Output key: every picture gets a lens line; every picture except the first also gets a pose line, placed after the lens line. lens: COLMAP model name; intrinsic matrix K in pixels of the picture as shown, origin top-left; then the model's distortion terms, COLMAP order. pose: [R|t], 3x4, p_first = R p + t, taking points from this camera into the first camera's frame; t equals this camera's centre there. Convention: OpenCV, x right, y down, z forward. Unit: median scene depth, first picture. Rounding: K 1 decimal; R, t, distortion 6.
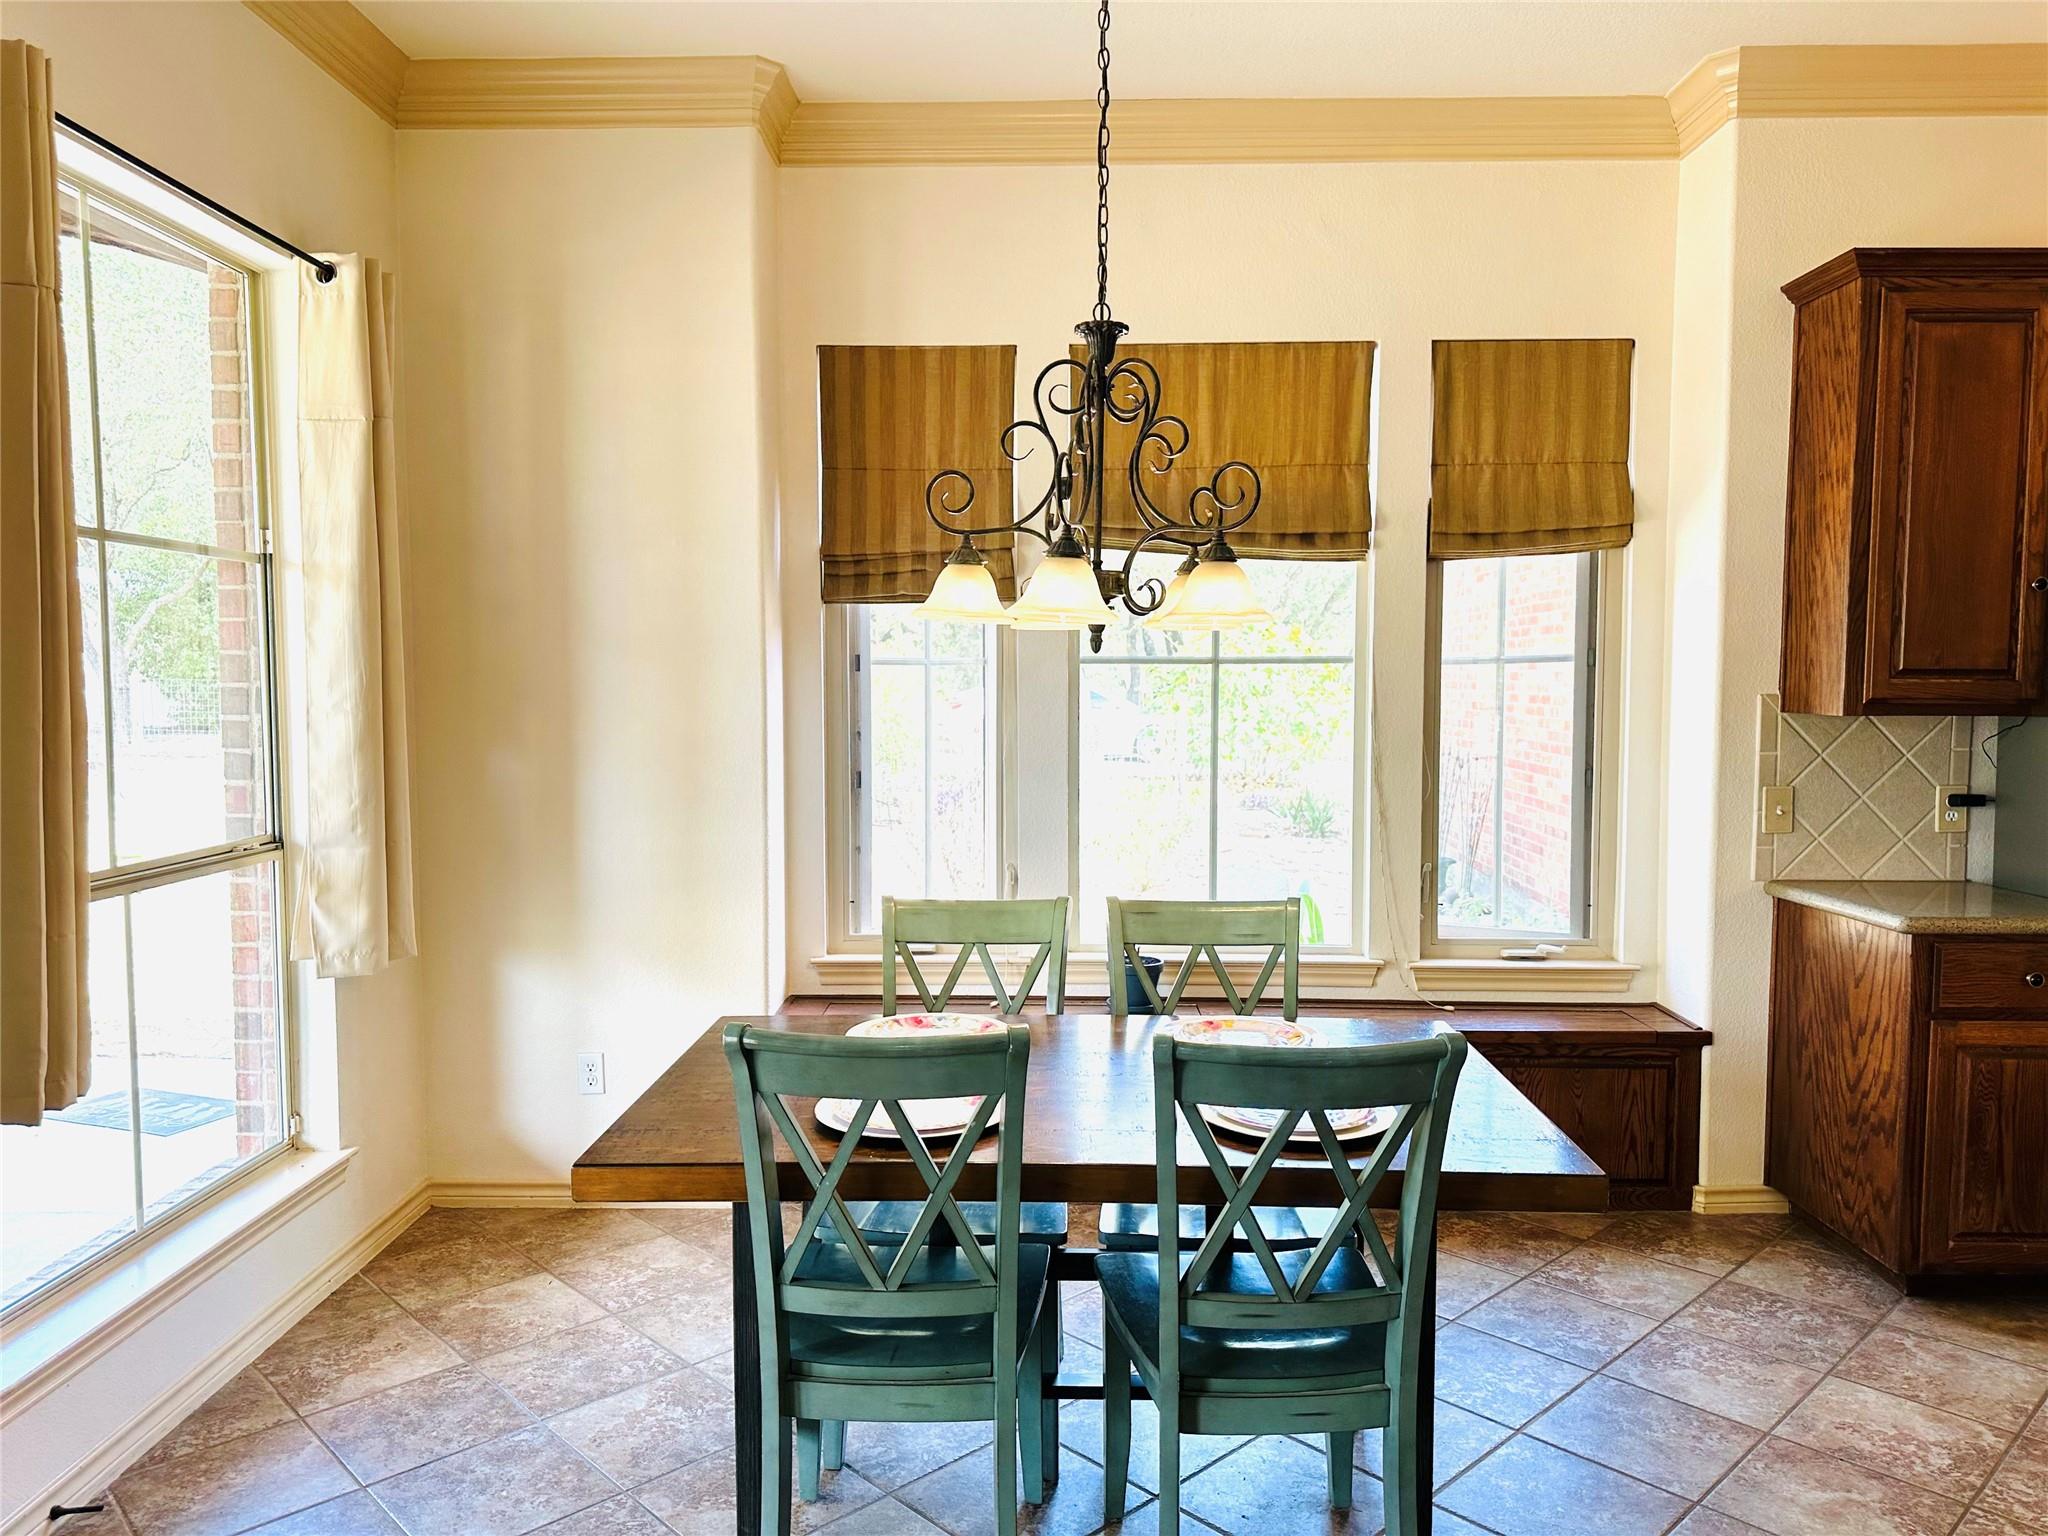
lens RADIAL K [[1448.5, 0, 1020.9], [0, 1448.5, 771.6], [0, 0, 1]] dist [0.005886, -0.011495]
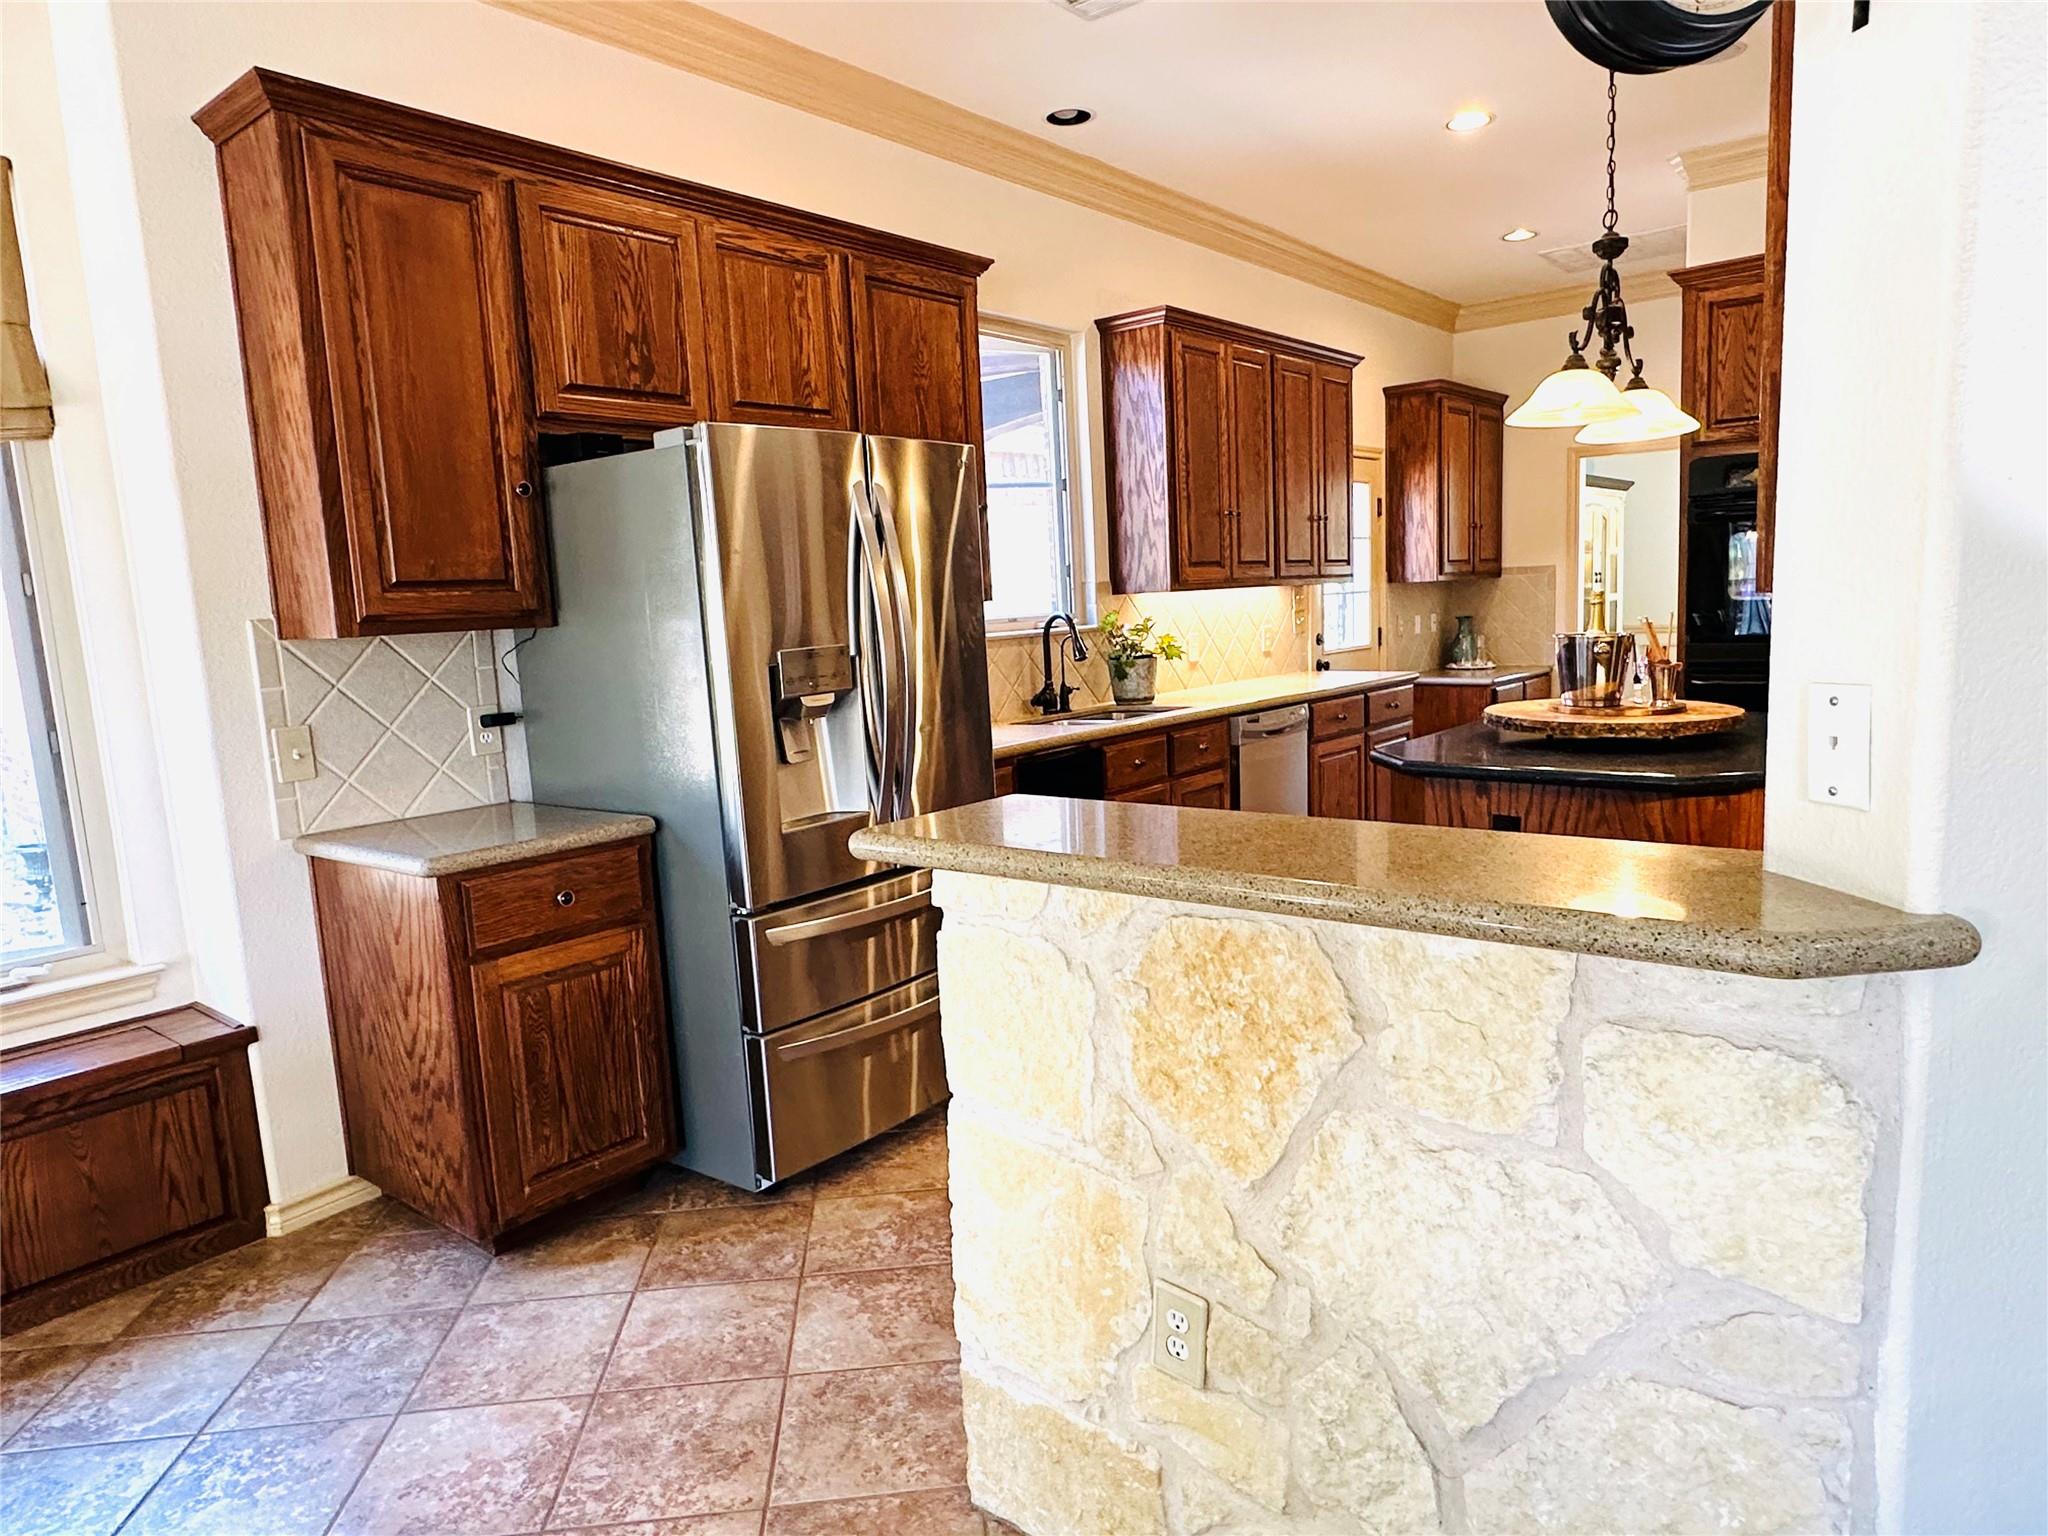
lens RADIAL K [[1263.0, 0, 1027.4], [0, 1263.0, 778.3], [0, 0, 1]] dist [-0.001348, 0.002310]
pose [[0.614409, -0.142261, 0.776057, 0.227243], [0.101518, 0.989688, 0.101049, 0.009993], [-0.782430, 0.016698, 0.622515, 0.214346]]
